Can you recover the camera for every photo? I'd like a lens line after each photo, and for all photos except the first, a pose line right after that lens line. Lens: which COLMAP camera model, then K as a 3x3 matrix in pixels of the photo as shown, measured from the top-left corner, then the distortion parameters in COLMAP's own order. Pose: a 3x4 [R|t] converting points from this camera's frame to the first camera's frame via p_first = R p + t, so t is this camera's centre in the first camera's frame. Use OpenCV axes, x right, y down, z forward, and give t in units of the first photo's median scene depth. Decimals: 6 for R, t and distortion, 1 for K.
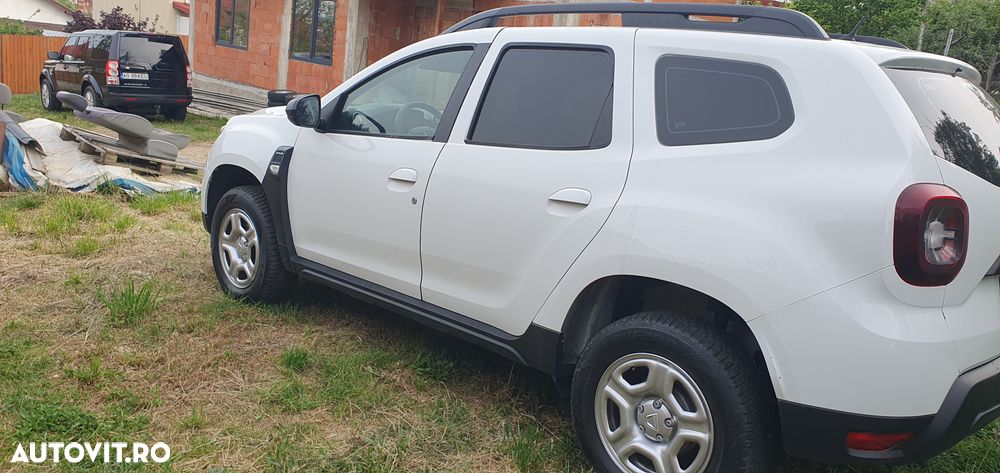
lens RADIAL K [[770.2, 0, 501.4], [0, 770.2, 252.8], [0, 0, 1]] dist [0.030374, -0.002099]
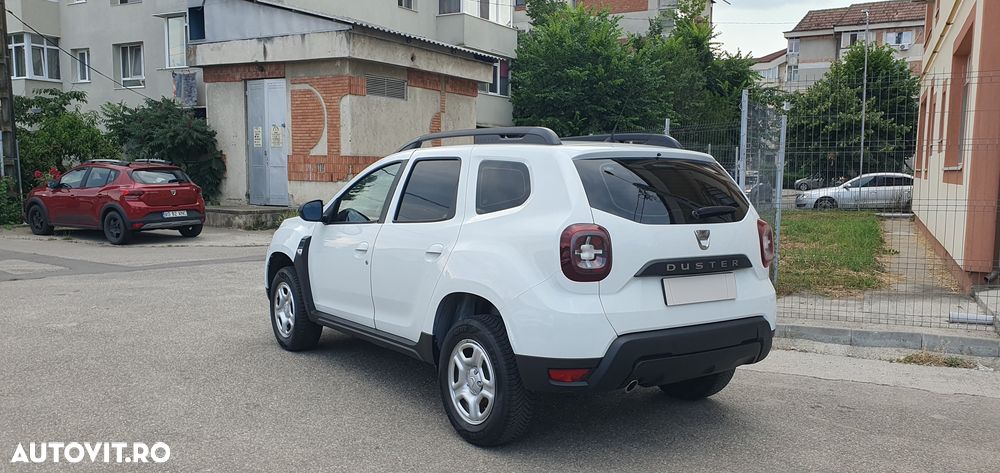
lens RADIAL K [[777.5, 0, 502.6], [0, 777.5, 236.9], [0, 0, 1]] dist [0.035262, -0.002379]
pose [[0.981339, -0.068037, -0.179846, 0.494495], [0.041702, 0.988354, -0.146350, 0.137001], [0.187709, 0.136119, 0.972747, -0.532551]]
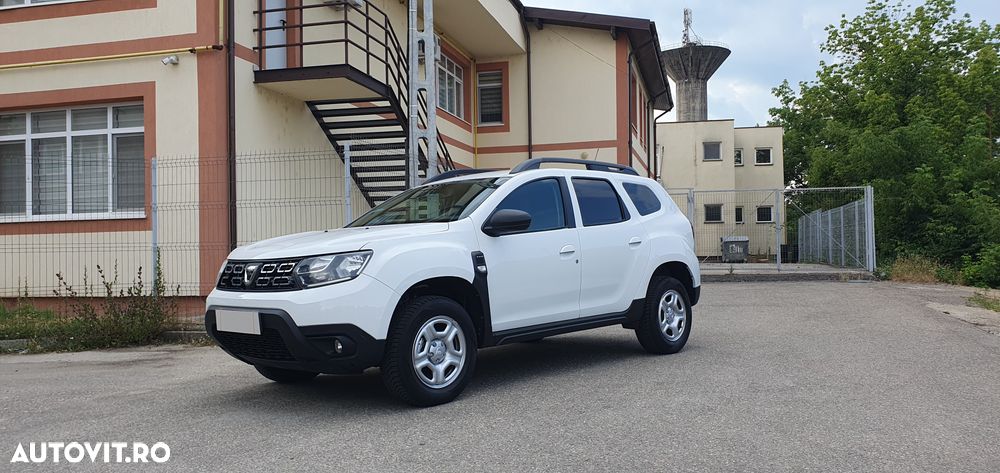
lens RADIAL K [[777.5, 0, 502.6], [0, 777.5, 236.9], [0, 0, 1]] dist [0.035262, -0.002379]
pose [[0.006651, -0.078758, 0.996872, -2.152322], [0.237917, 0.968392, 0.074921, -0.338282], [-0.971263, 0.236674, 0.025179, 1.251613]]
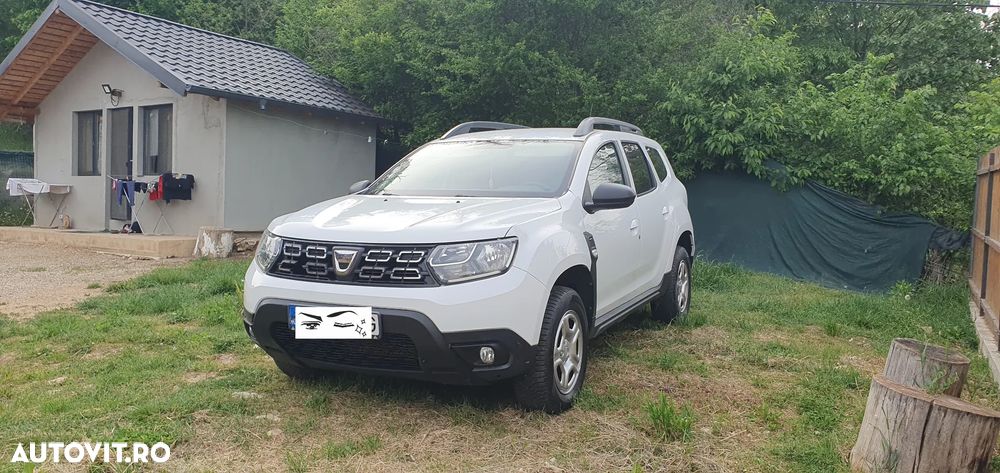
lens RADIAL K [[777.5, 0, 502.6], [0, 777.5, 236.9], [0, 0, 1]] dist [0.035262, -0.002379]
pose [[-0.298807, -0.177943, 0.937577, -1.792558], [0.162119, 0.958717, 0.233622, -0.568735], [-0.940442, 0.221807, -0.257624, 1.922727]]
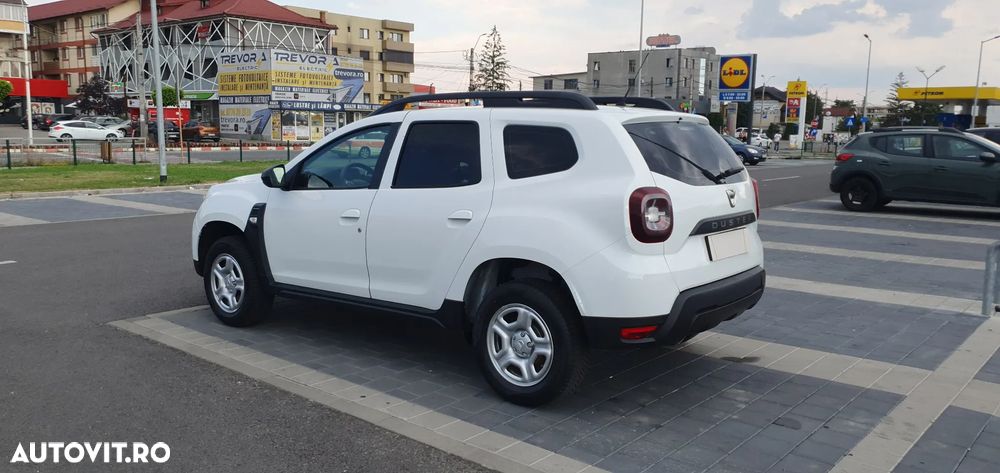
lens RADIAL K [[777.5, 0, 502.6], [0, 777.5, 236.9], [0, 0, 1]] dist [0.035262, -0.002379]
pose [[0.991609, -0.097039, 0.085407, 0.034000], [0.103050, 0.992277, -0.069037, 0.085555], [-0.078048, 0.077259, 0.993951, -0.563327]]
